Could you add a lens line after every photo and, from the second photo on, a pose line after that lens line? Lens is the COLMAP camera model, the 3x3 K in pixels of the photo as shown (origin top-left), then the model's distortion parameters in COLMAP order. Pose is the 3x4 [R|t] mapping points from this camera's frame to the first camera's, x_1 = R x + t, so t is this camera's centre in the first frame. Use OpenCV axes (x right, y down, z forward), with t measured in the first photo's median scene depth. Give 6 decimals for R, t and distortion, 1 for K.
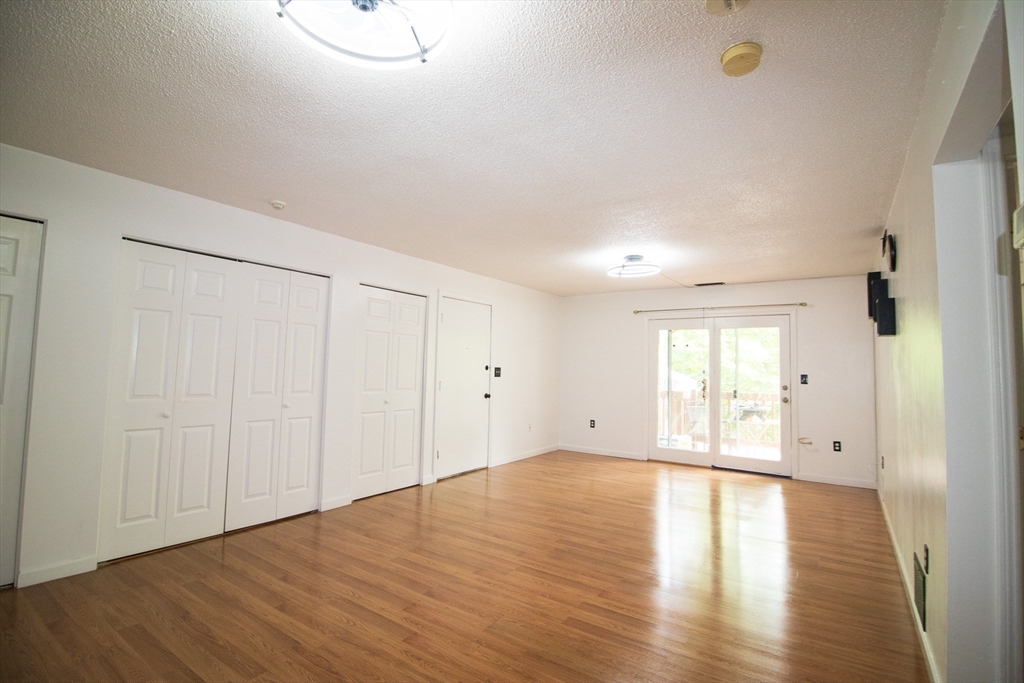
lens RADIAL K [[476.9, 0, 512.0], [0, 476.9, 338.6], [0, 0, 1]] dist [-0.003249, -0.012518]
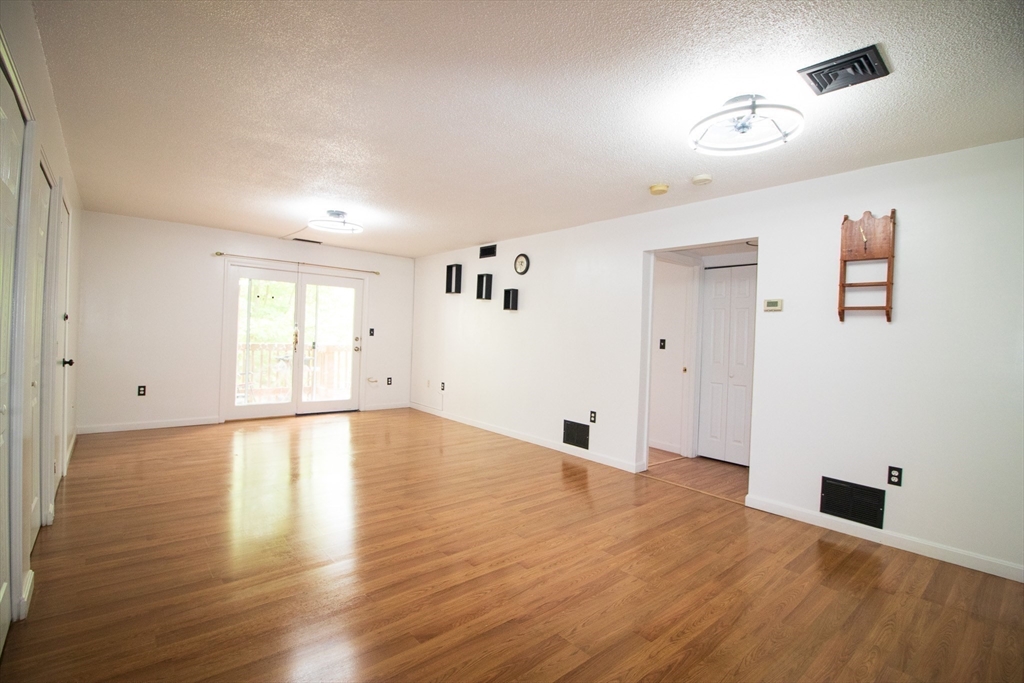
lens RADIAL K [[476.9, 0, 520.0], [0, 476.9, 339.9], [0, 0, 1]] dist [-0.003249, -0.012518]
pose [[0.242800, -0.024027, 0.969779, -0.553486], [-0.090282, 0.994795, 0.047251, 0.010472], [-0.965866, -0.099026, 0.239367, 0.325324]]
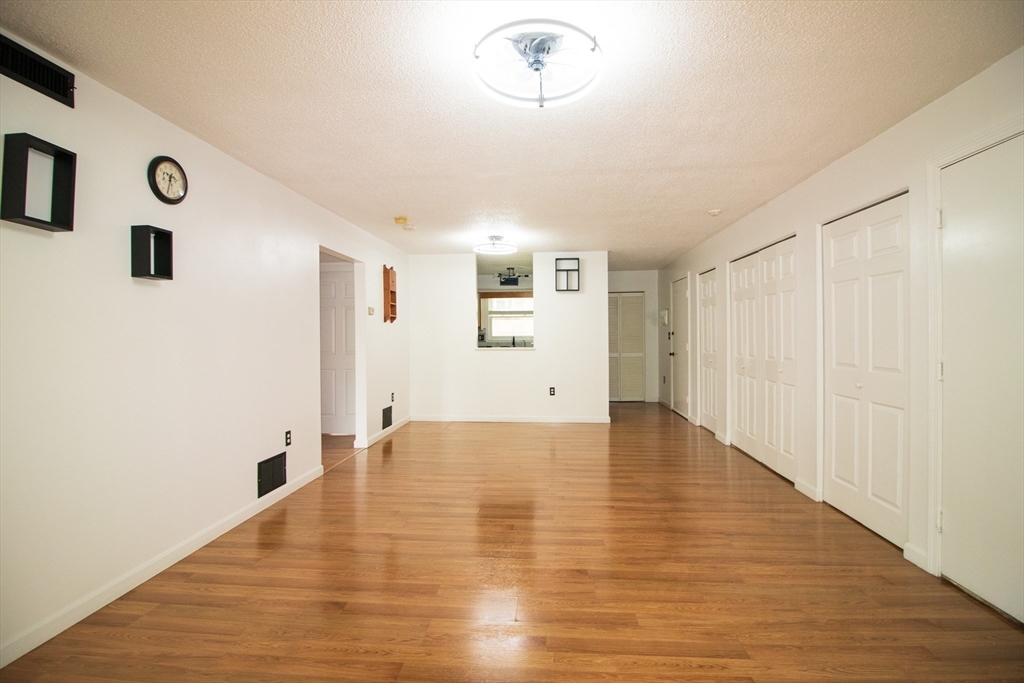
lens RADIAL K [[476.9, 0, 516.4], [0, 476.9, 341.9], [0, 0, 1]] dist [-0.003249, -0.012518]
pose [[-0.859720, -0.008446, -0.510696, 0.414746], [0.021148, 0.998417, -0.052113, 0.087455], [0.510328, -0.055603, -0.858180, 1.166567]]
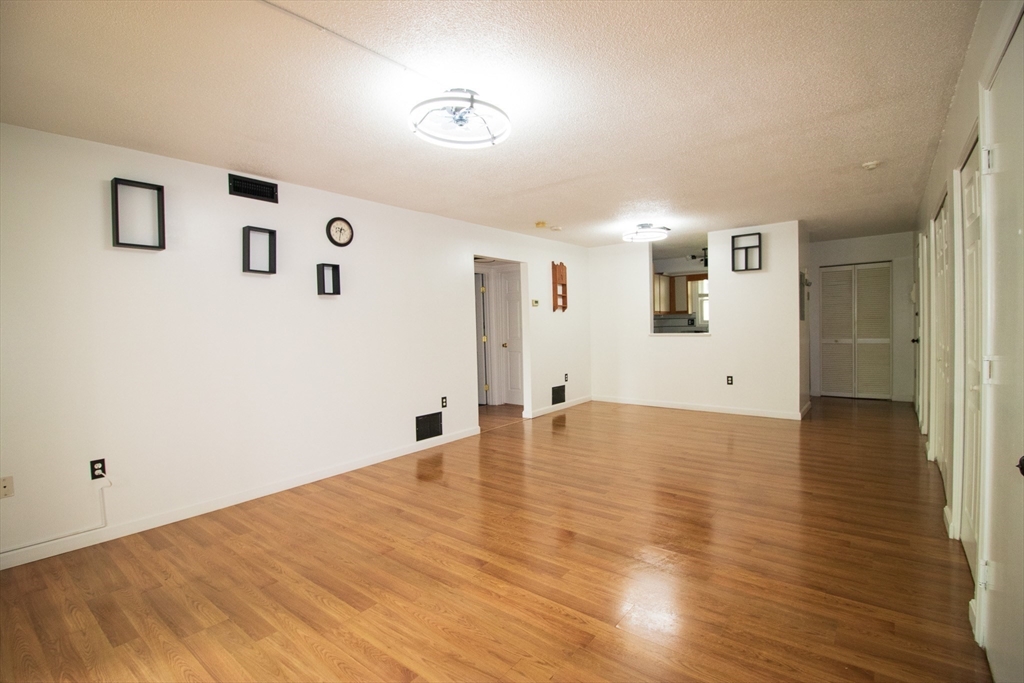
lens RADIAL K [[476.9, 0, 509.4], [0, 476.9, 339.7], [0, 0, 1]] dist [-0.003249, -0.012518]
pose [[-0.997837, 0.002105, 0.065704, 0.153966], [0.000258, 0.999605, -0.028110, 0.087605], [-0.065737, -0.028032, -0.997443, 1.328484]]
